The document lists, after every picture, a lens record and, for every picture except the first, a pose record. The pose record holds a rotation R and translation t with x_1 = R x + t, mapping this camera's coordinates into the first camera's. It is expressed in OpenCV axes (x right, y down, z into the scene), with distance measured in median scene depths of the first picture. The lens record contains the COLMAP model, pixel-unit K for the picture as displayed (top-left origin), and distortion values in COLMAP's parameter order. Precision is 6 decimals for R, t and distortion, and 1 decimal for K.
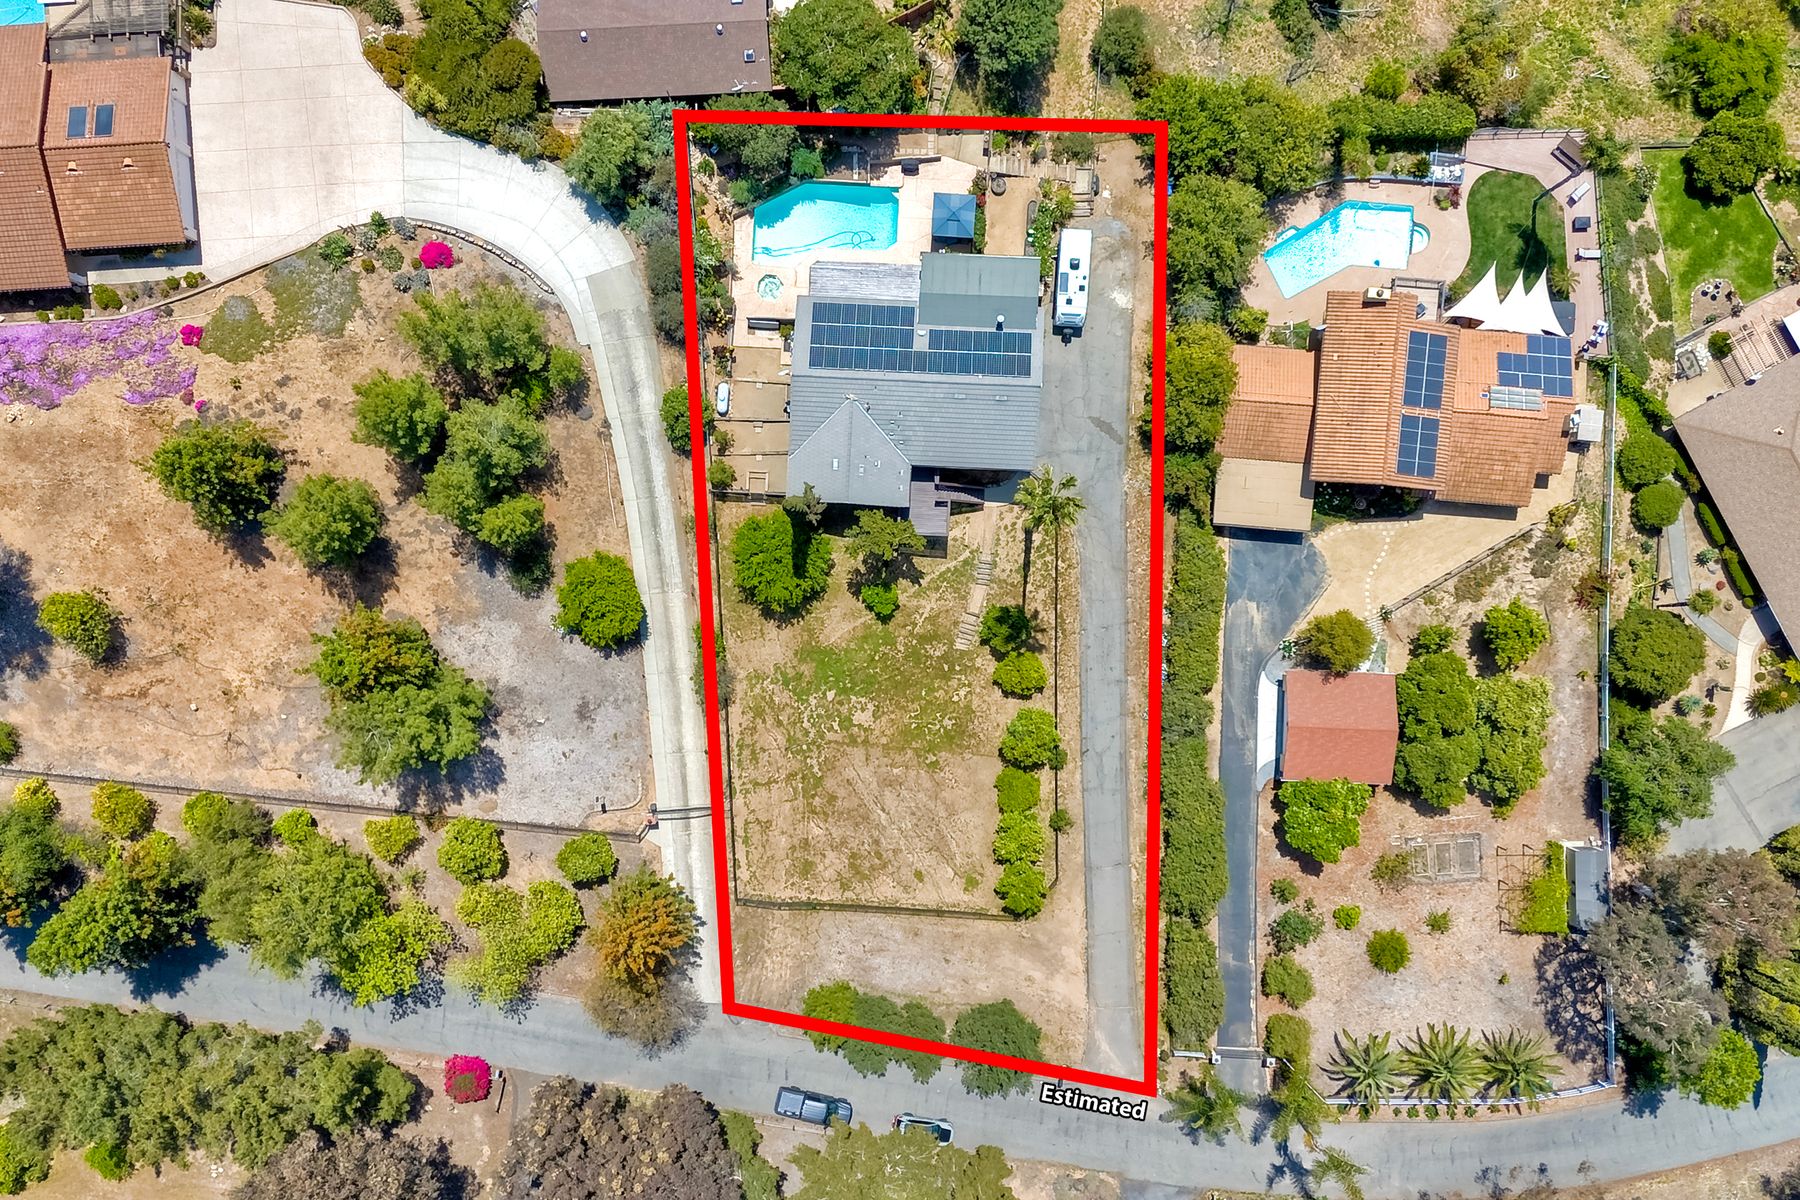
lens RADIAL K [[1624.9, 0, 900.0], [0, 1624.9, 600.0], [0, 0, 1]] dist [0.100740, -0.183963]
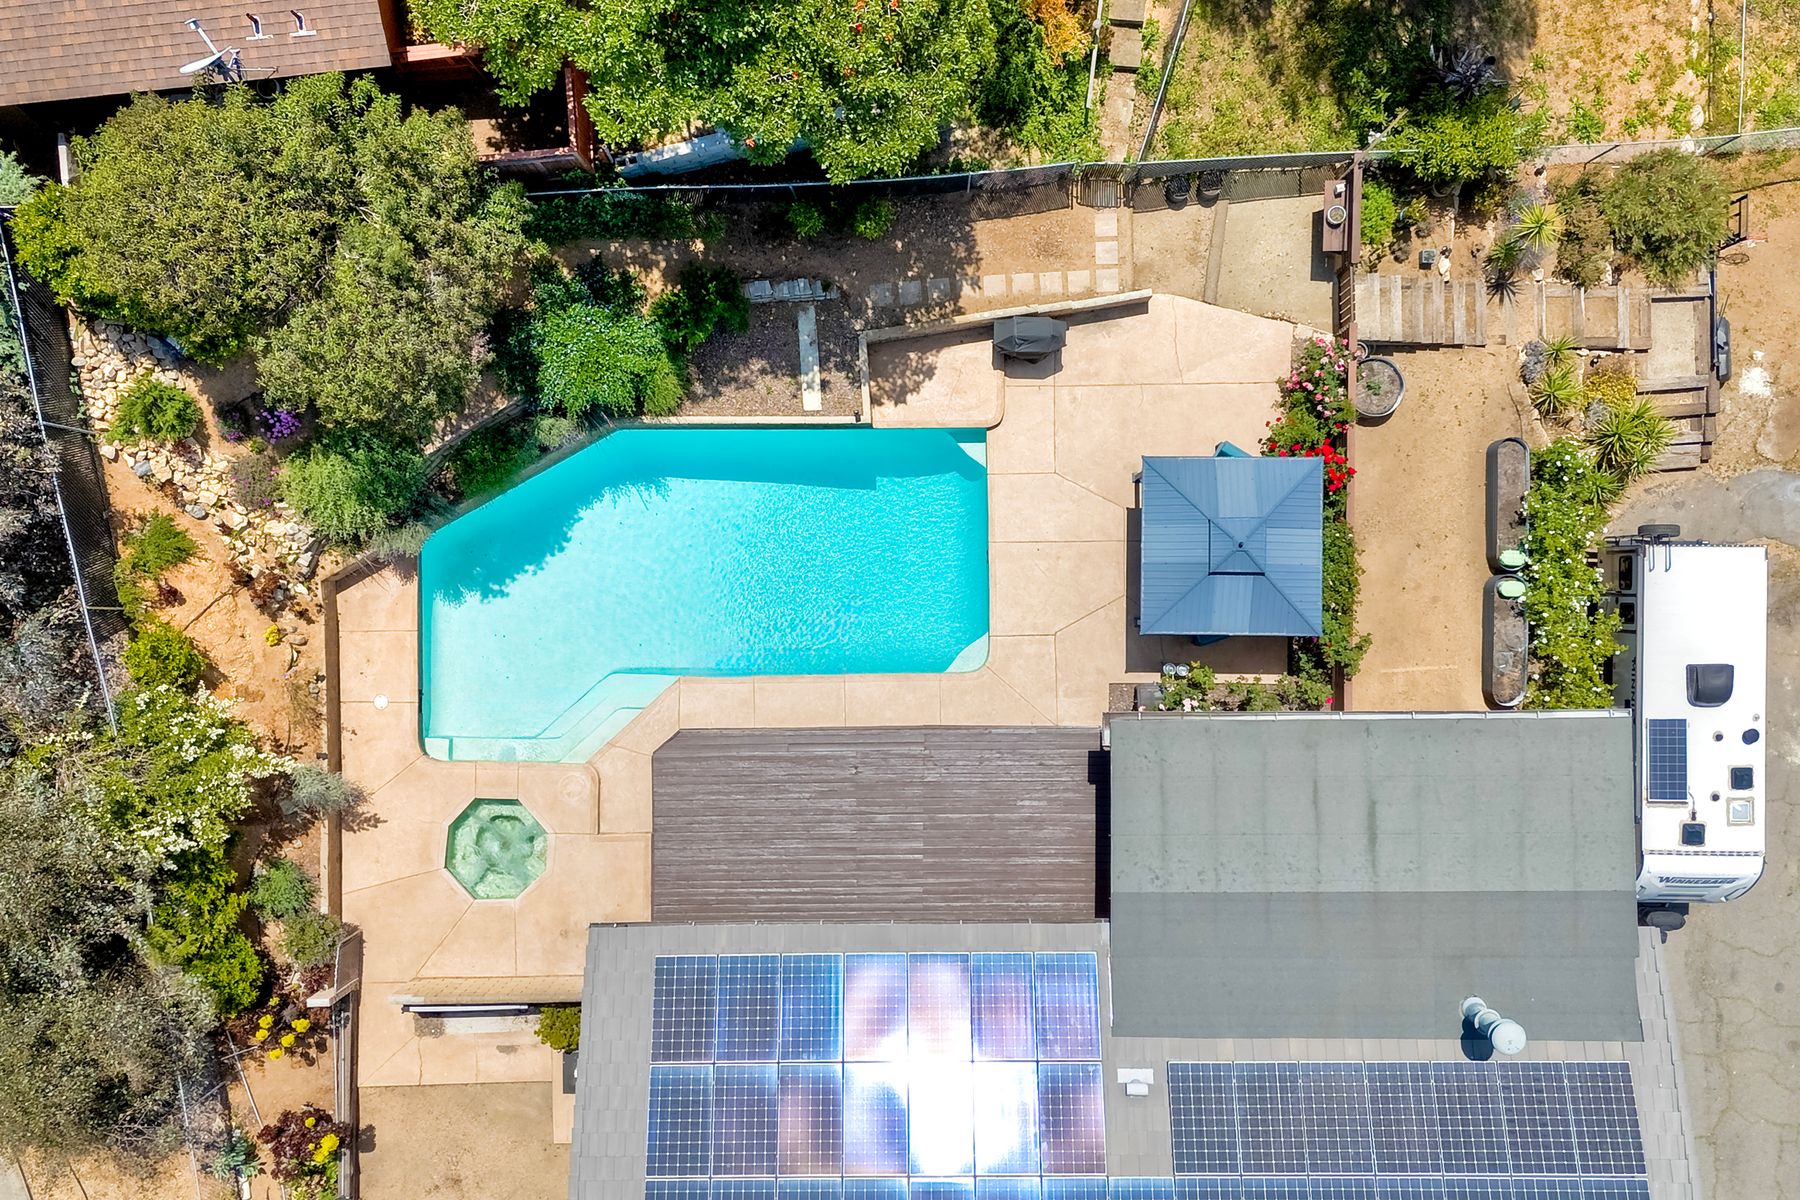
lens RADIAL K [[1624.9, 0, 900.0], [0, 1624.9, 600.0], [0, 0, 1]] dist [0.100740, -0.183963]
pose [[0.998254, -0.059060, -0.000865, -0.015229], [0.059059, 0.998254, -0.000637, -0.227260], [0.000901, 0.000585, 0.999999, 0.752569]]
